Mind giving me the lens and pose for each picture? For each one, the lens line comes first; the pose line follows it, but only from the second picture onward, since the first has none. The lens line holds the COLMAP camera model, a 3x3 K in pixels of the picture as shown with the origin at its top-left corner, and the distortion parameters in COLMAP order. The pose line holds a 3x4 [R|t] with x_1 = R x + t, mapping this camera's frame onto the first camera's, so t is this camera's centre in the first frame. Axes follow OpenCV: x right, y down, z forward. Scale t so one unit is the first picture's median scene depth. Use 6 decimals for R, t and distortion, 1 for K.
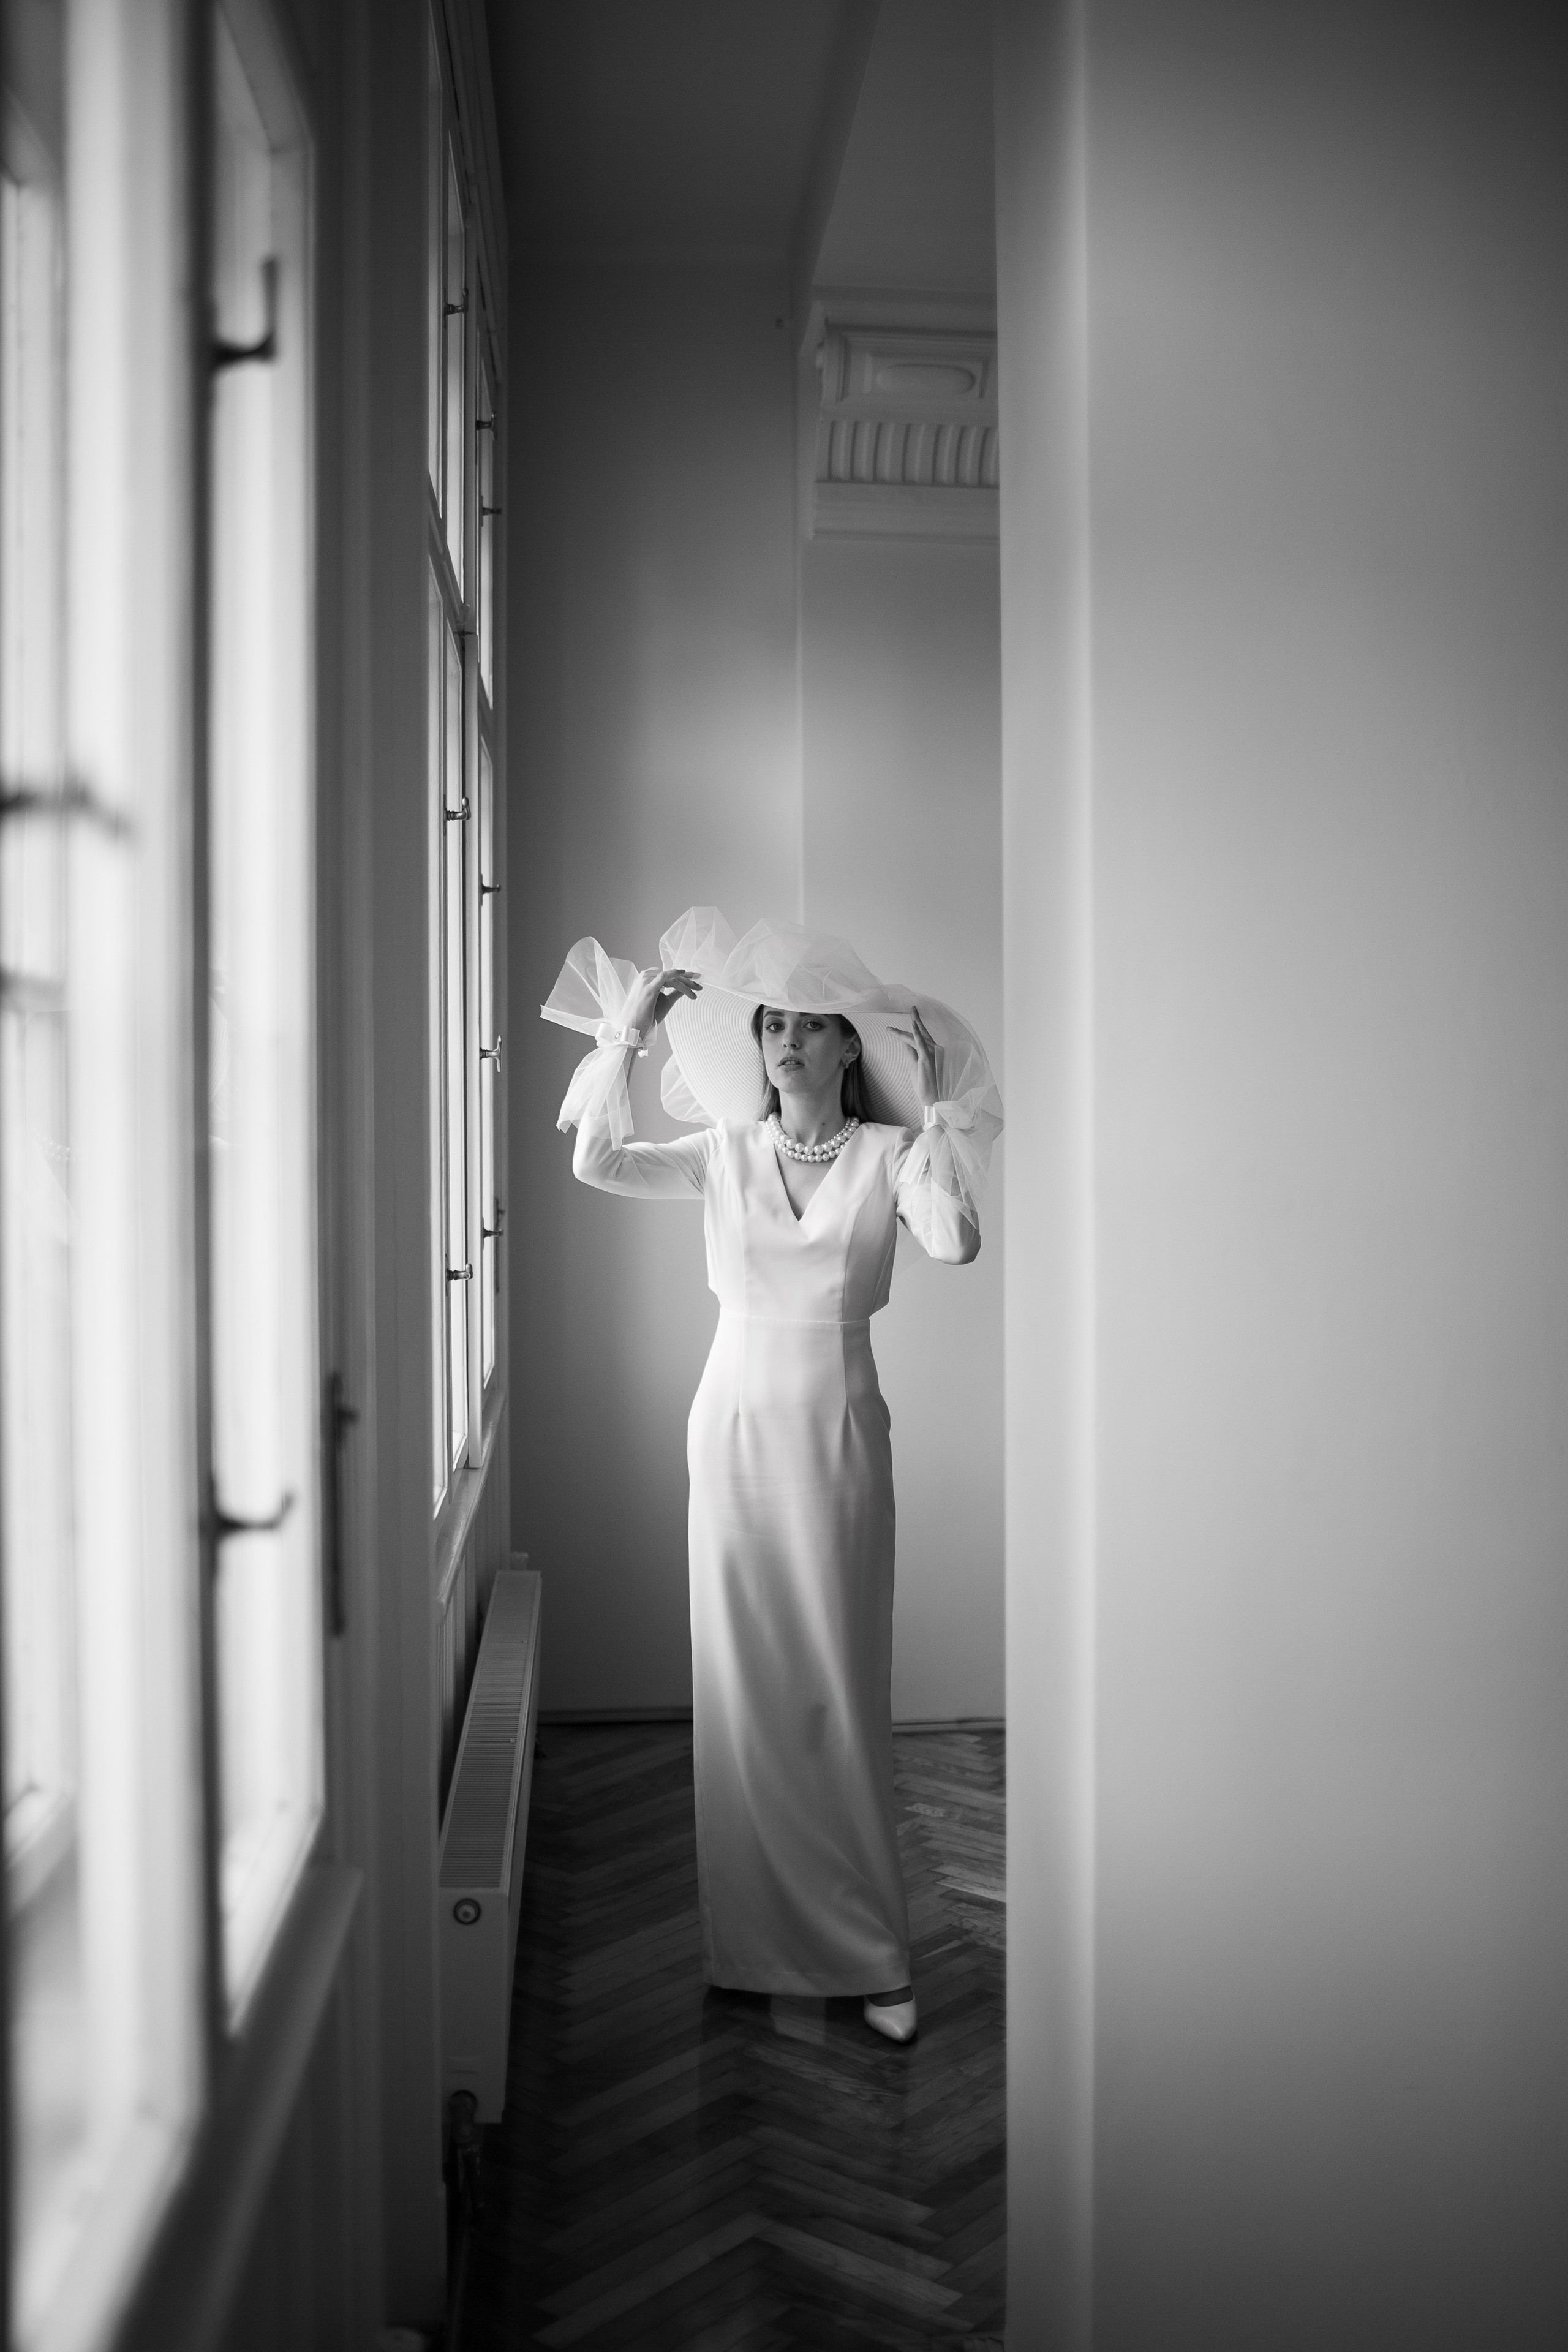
lens RADIAL K [[2290.9, 0, 784.2], [0, 2290.9, 1171.9], [0, 0, 1]] dist [-0.070921, 0.017123]
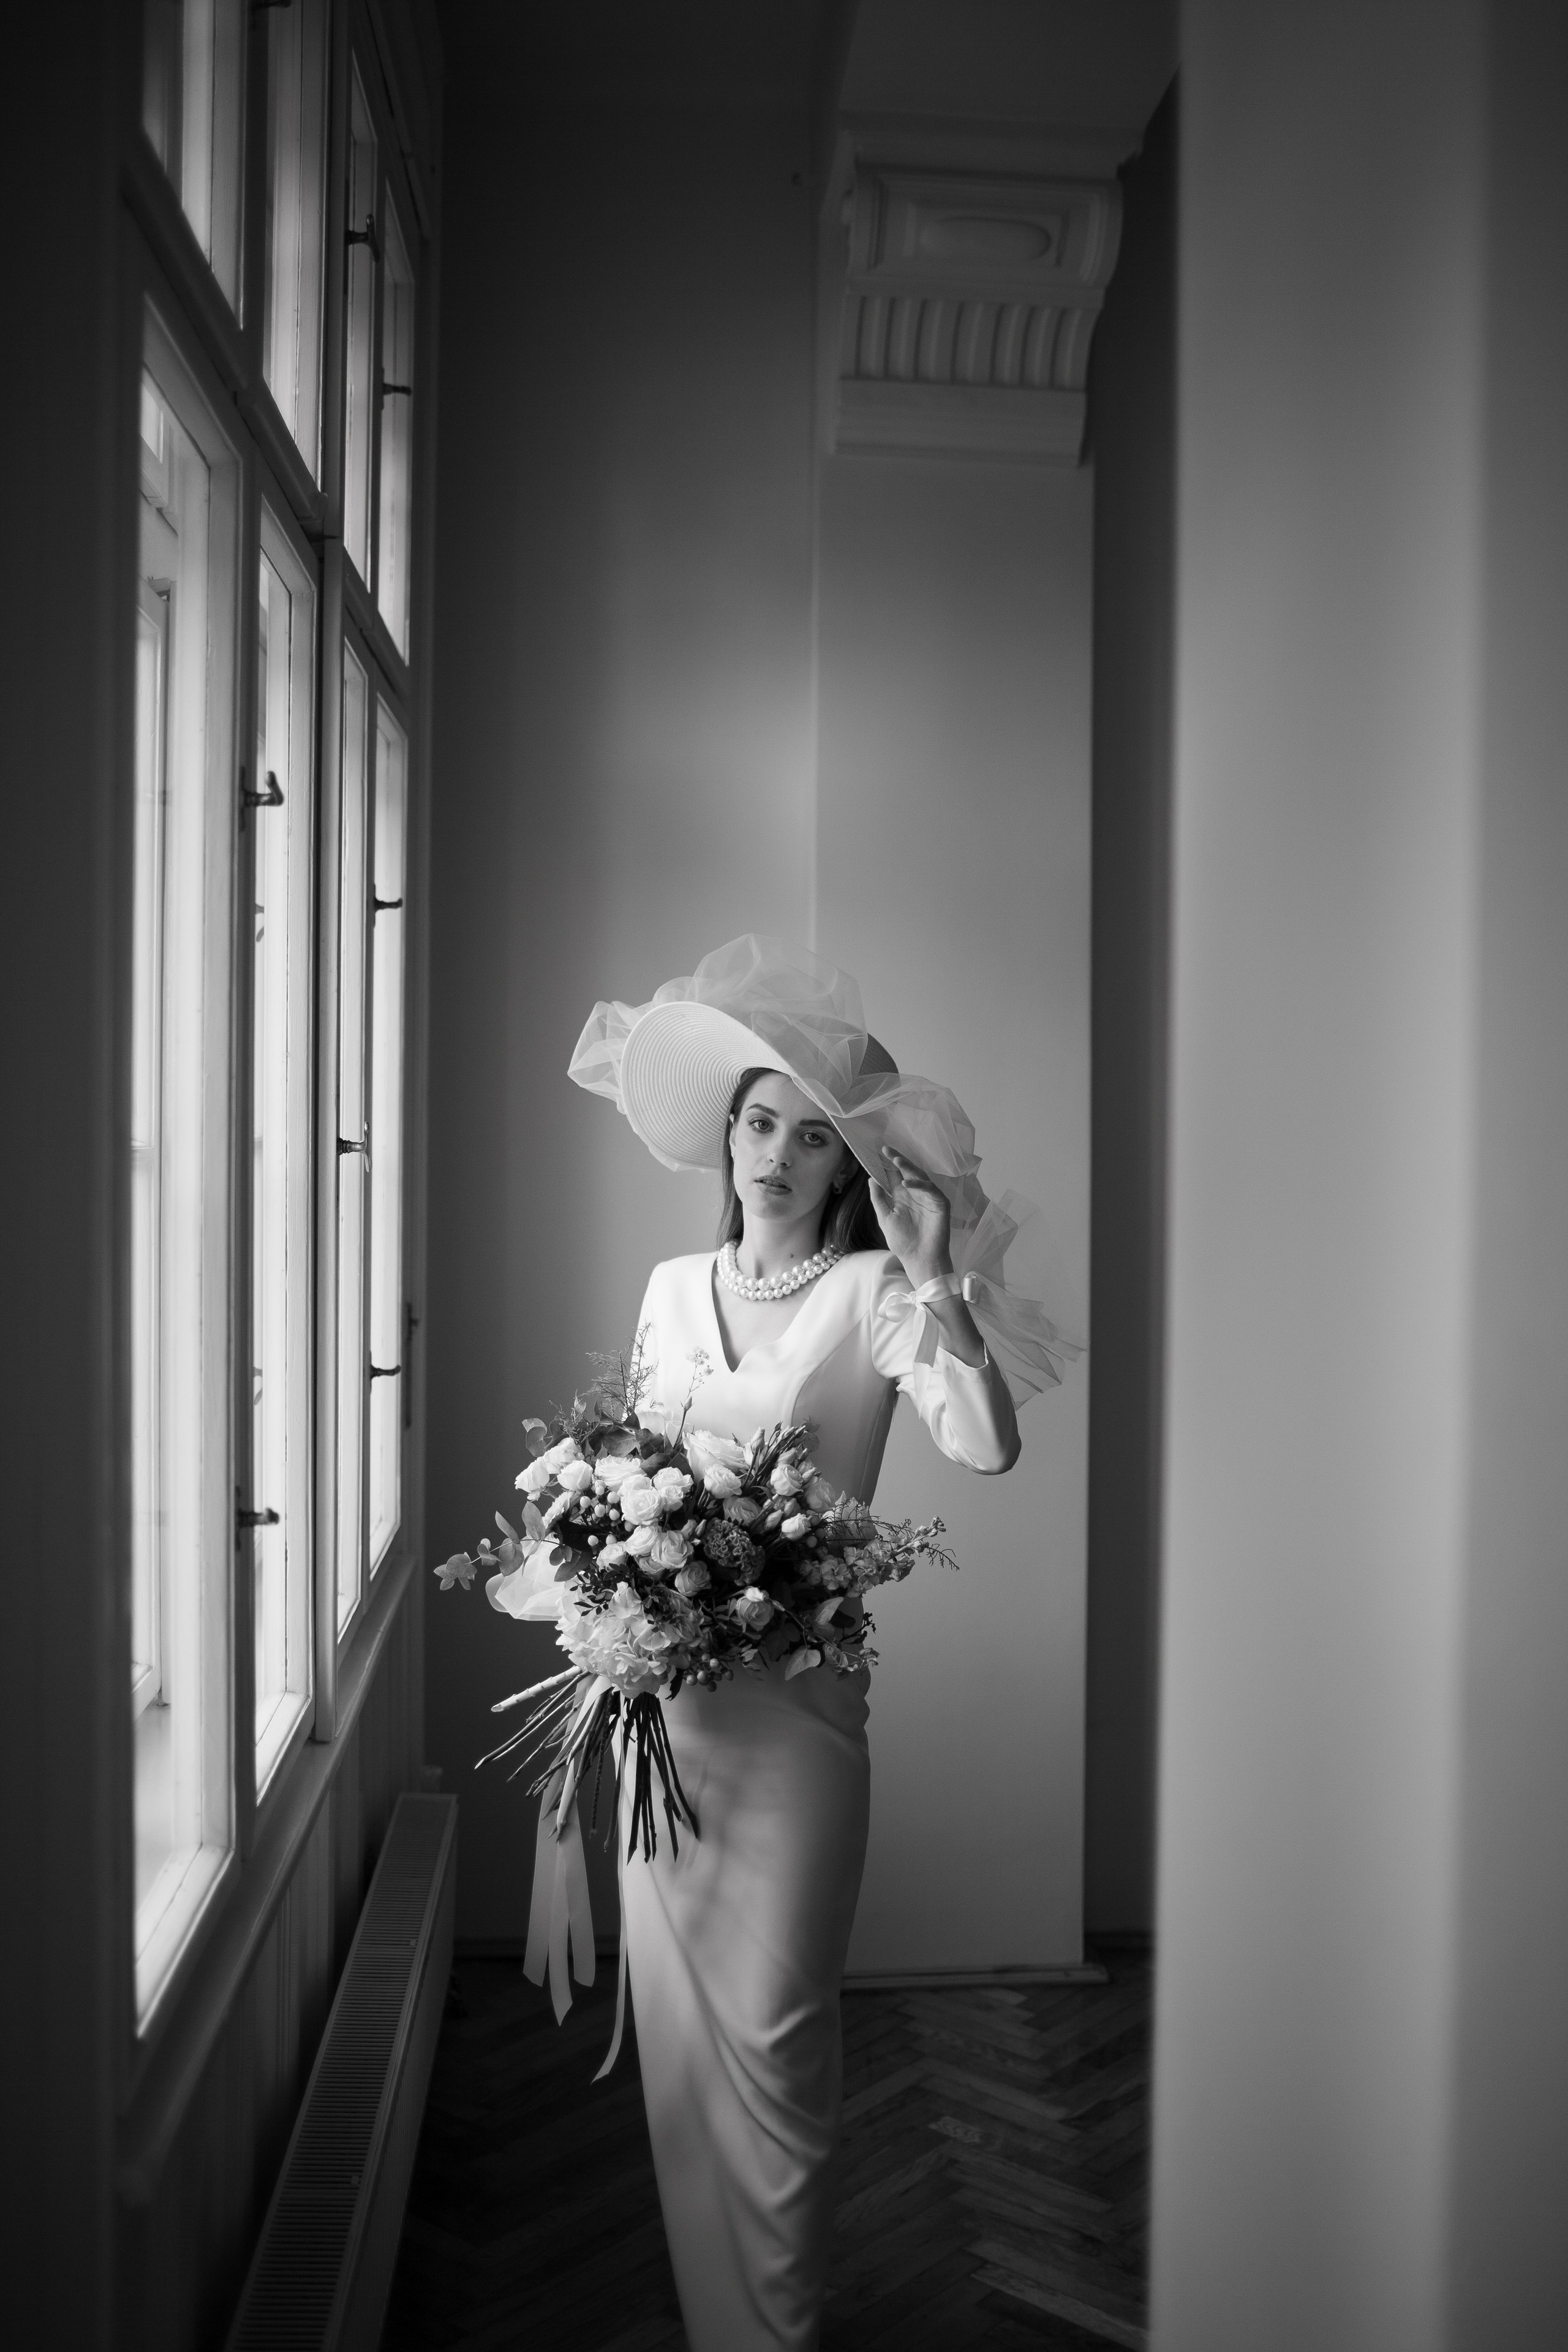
lens RADIAL K [[2236.1, 0, 785.7], [0, 2236.1, 1176.7], [0, 0, 1]] dist [-0.066646, 0.017624]
pose [[0.999847, 0.015879, -0.007308, 0.005979], [-0.015827, 0.999850, 0.007074, -0.041840], [0.007419, -0.006957, 0.999948, 0.273442]]
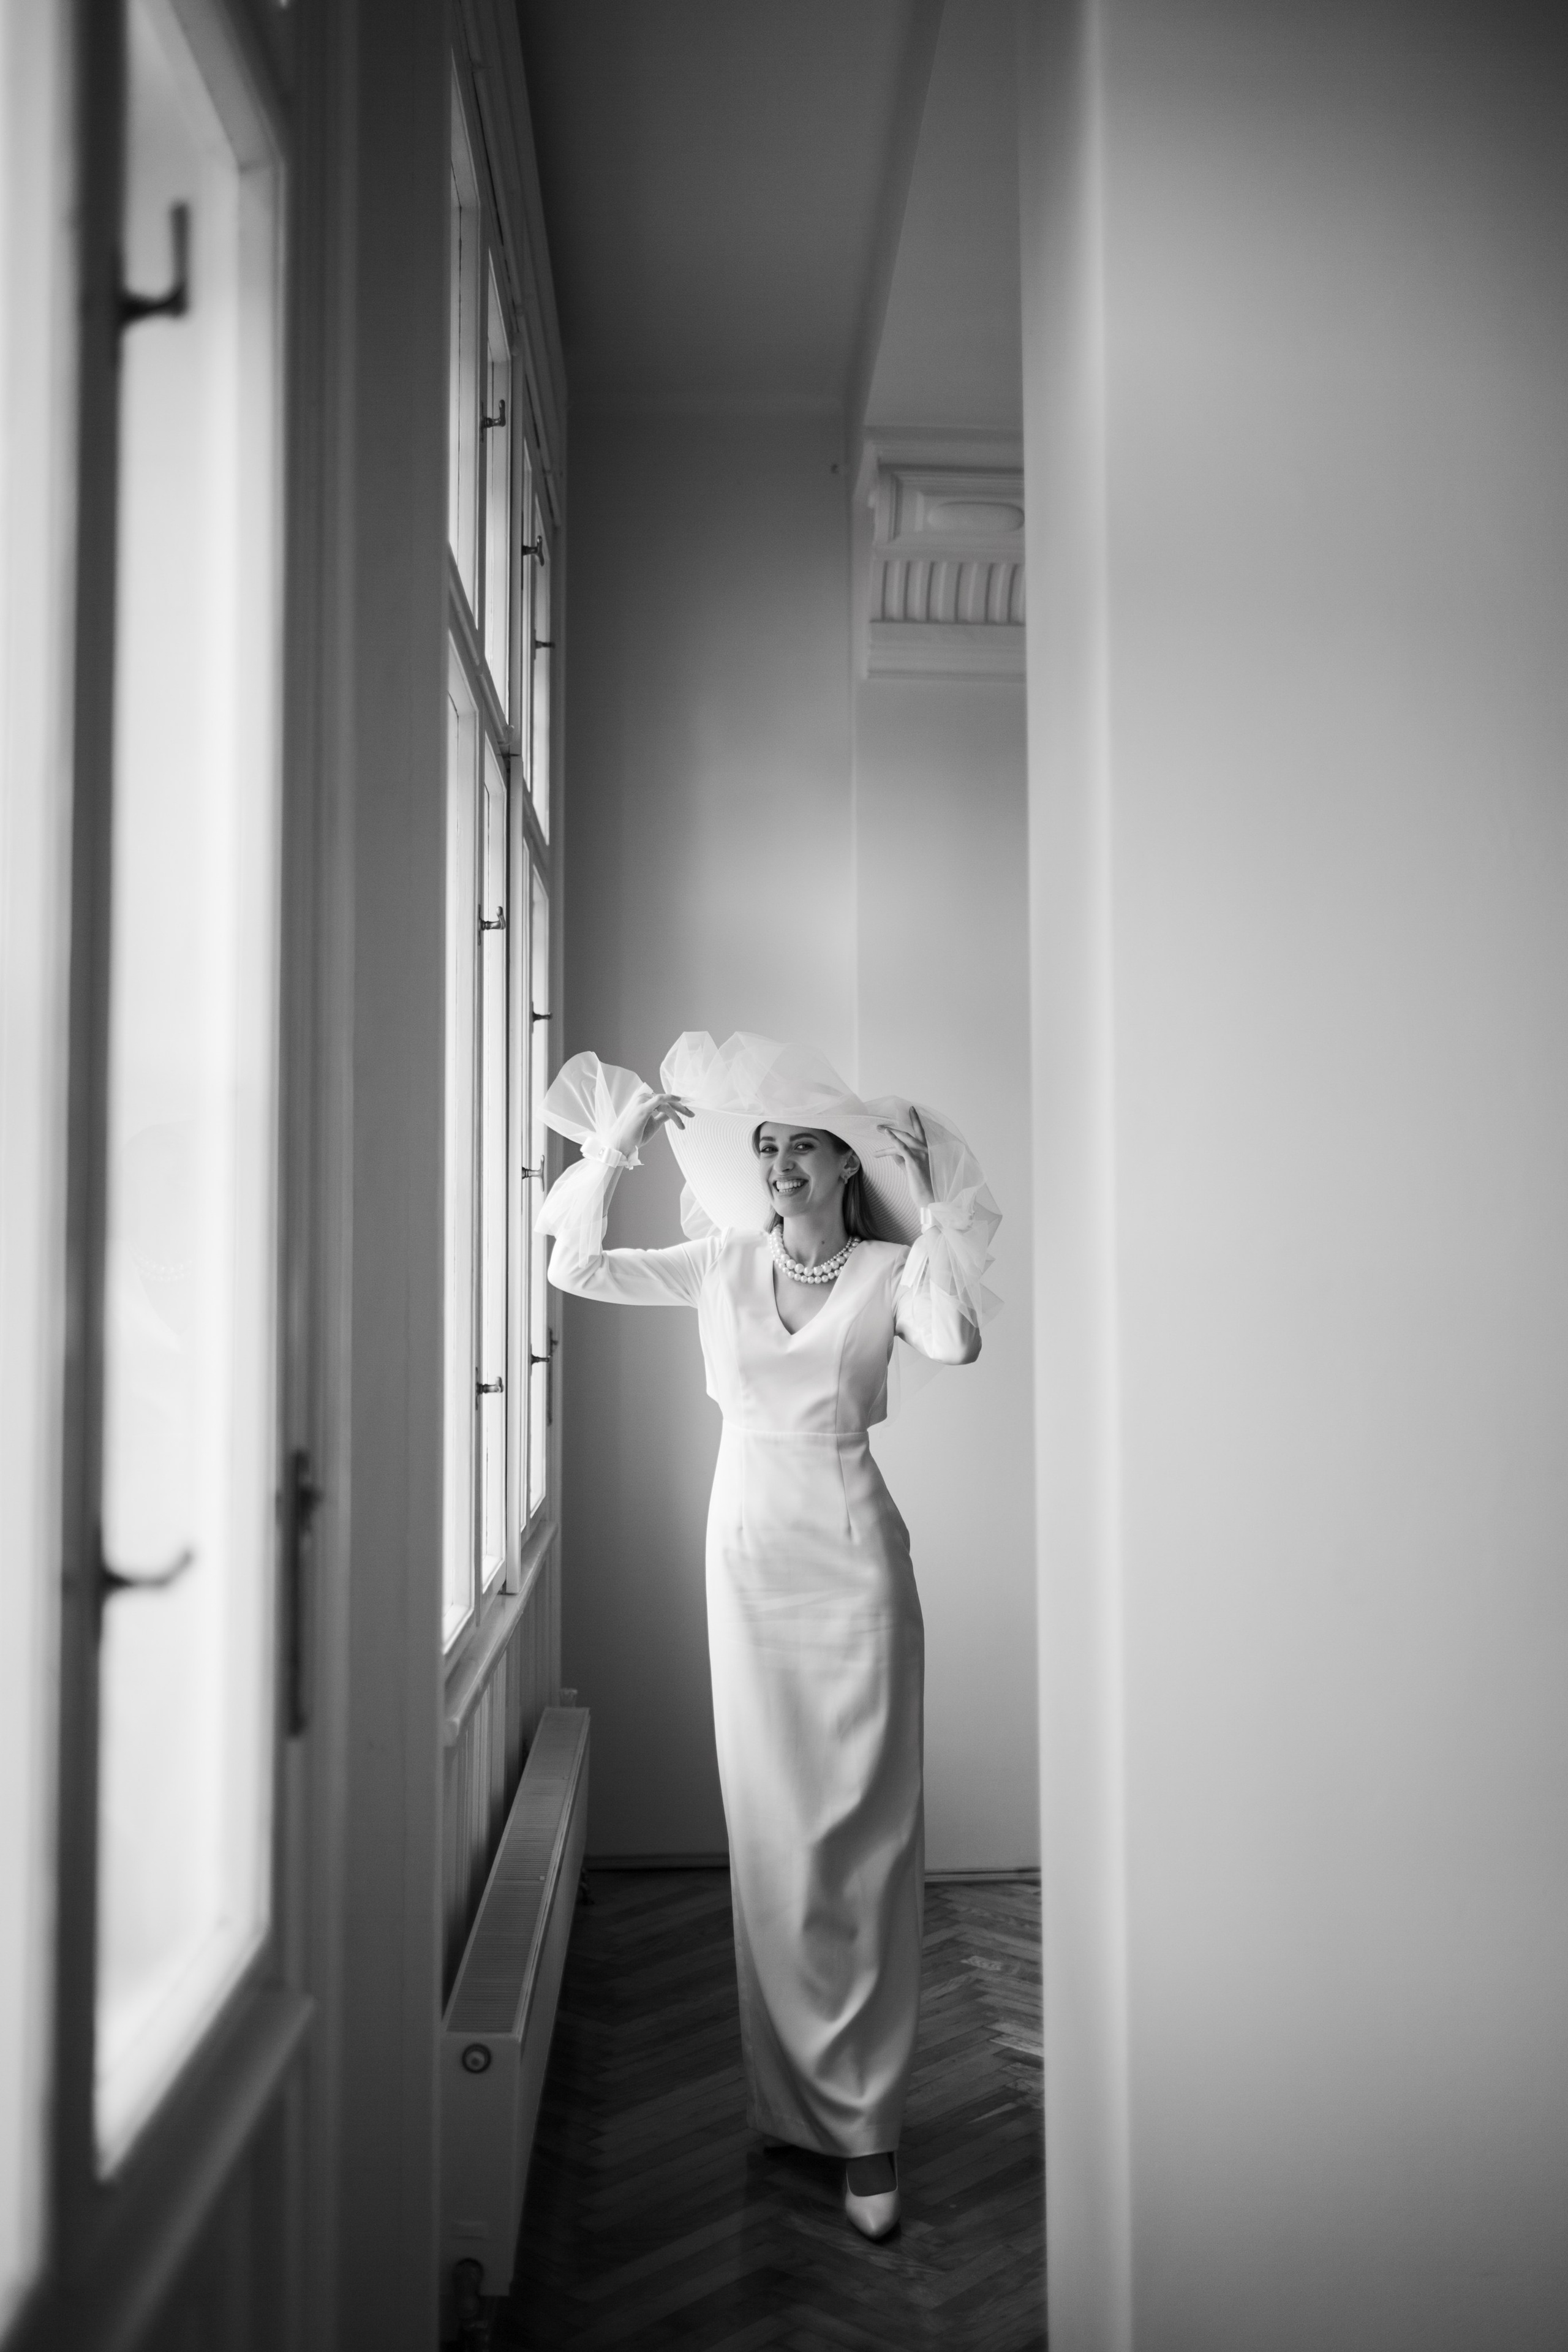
lens RADIAL K [[2218.1, 0, 781.7], [0, 2218.1, 1171.4], [0, 0, 1]] dist [0.010285, -0.013379]
pose [[0.999222, -0.000990, -0.039426, 0.014921], [-0.001949, 0.997223, -0.074446, 0.016153], [0.039390, 0.074465, 0.996445, 0.035038]]
